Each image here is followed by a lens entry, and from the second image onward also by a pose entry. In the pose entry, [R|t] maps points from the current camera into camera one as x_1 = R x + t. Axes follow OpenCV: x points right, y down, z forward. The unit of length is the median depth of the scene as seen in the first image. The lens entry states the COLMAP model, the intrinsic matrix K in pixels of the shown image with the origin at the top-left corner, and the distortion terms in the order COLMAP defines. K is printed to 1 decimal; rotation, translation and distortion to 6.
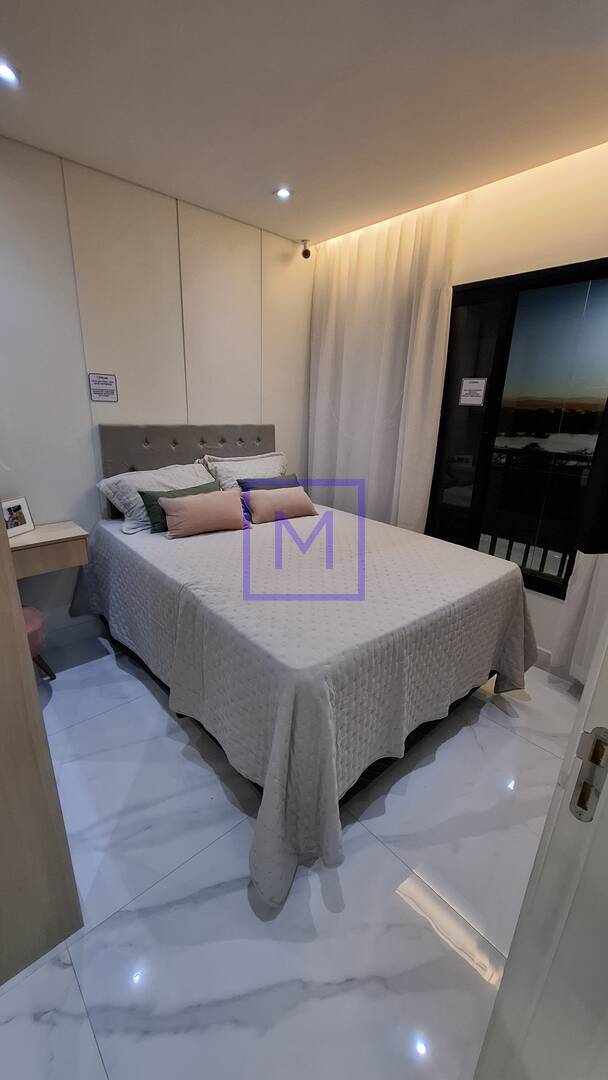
lens RADIAL K [[428.2, 0, 301.0], [0, 428.2, 543.1], [0, 0, 1]] dist [-0.006984, 0.002397]
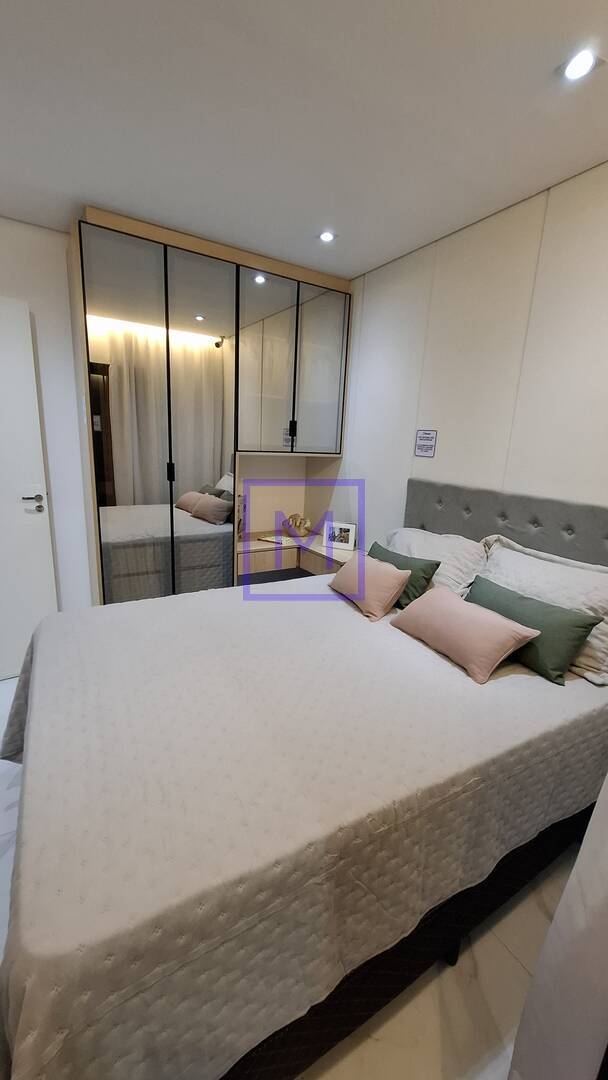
lens RADIAL K [[428.2, 0, 302.8], [0, 428.2, 542.1], [0, 0, 1]] dist [-0.006984, 0.002397]
pose [[-0.189781, 0.182017, -0.964807, 0.576478], [-0.362347, 0.900313, 0.241125, -0.281798], [0.912517, 0.395356, -0.104909, 0.898357]]
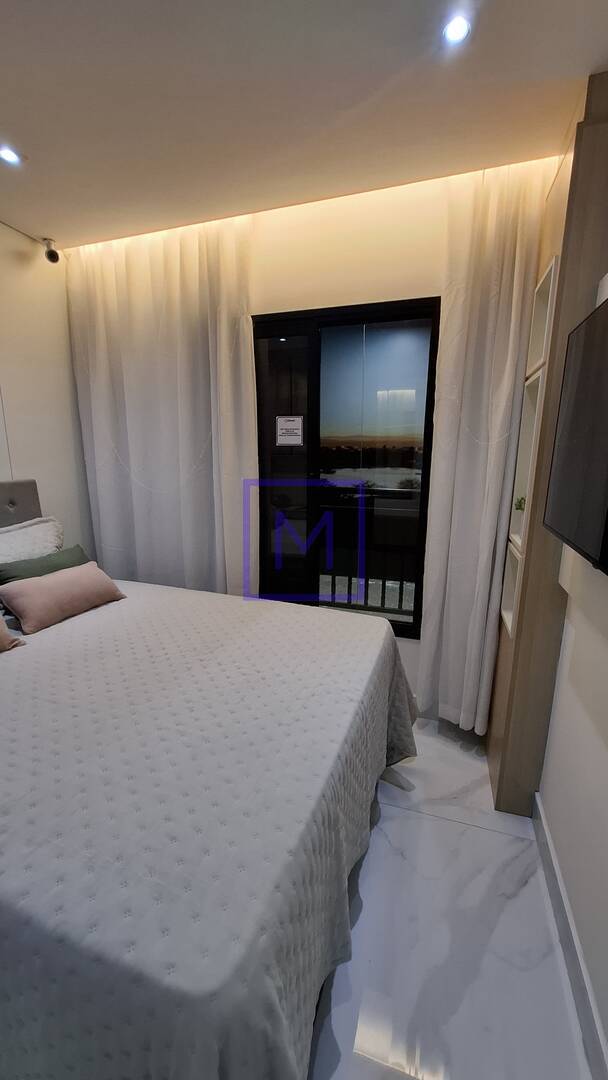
lens RADIAL K [[428.2, 0, 300.7], [0, 428.2, 541.6], [0, 0, 1]] dist [-0.006984, 0.002397]
pose [[0.868196, -0.135014, 0.477501, -0.039620], [0.179755, 0.982489, -0.049031, -0.076079], [-0.462520, 0.128401, 0.877262, 0.226717]]
